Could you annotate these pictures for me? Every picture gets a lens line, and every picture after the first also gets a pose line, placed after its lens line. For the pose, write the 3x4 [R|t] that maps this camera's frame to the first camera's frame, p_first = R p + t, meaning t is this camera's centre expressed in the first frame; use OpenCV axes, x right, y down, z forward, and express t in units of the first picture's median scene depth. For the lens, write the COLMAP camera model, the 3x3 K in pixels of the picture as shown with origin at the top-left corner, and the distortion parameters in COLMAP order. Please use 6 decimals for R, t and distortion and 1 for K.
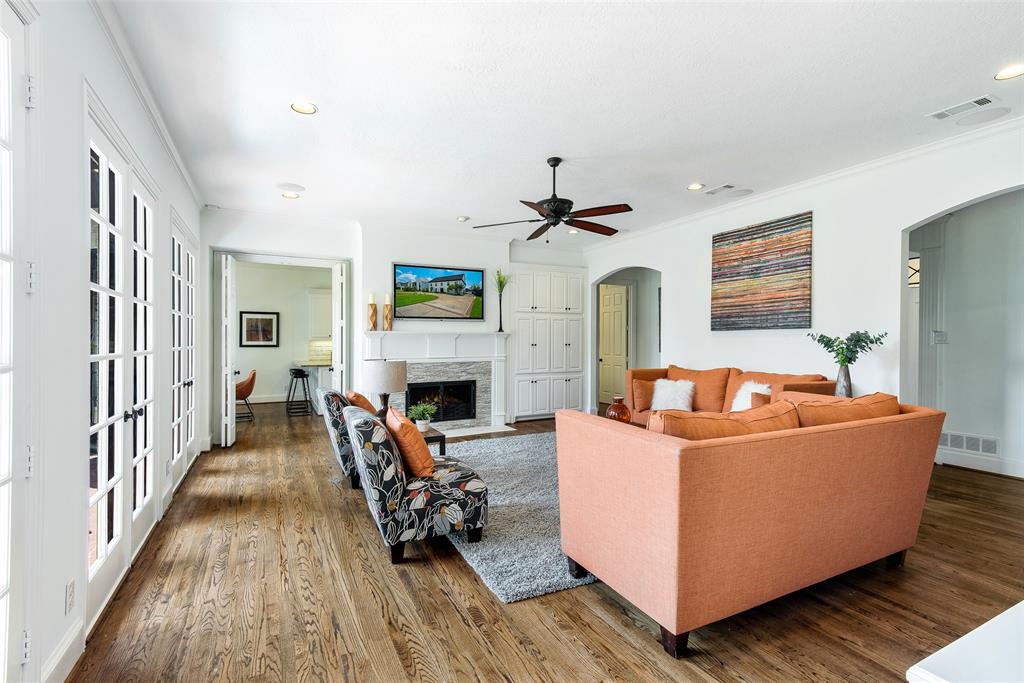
lens RADIAL K [[468.9, 0, 517.8], [0, 468.9, 339.0], [0, 0, 1]] dist [0.014920, 0.000175]
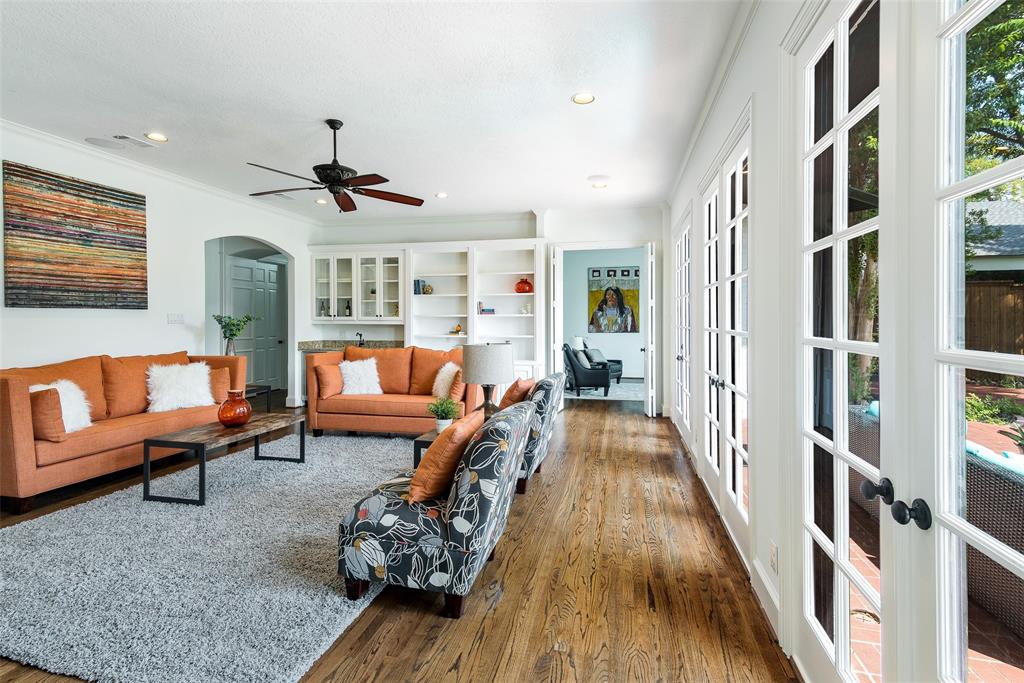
lens RADIAL K [[468.9, 0, 535.6], [0, 468.9, 321.2], [0, 0, 1]] dist [0.014920, 0.000175]
pose [[-0.781537, 0.000147, 0.623858, -0.679540], [0.002009, 0.999995, 0.002282, 0.002686], [-0.623855, 0.003037, -0.781534, 1.250017]]
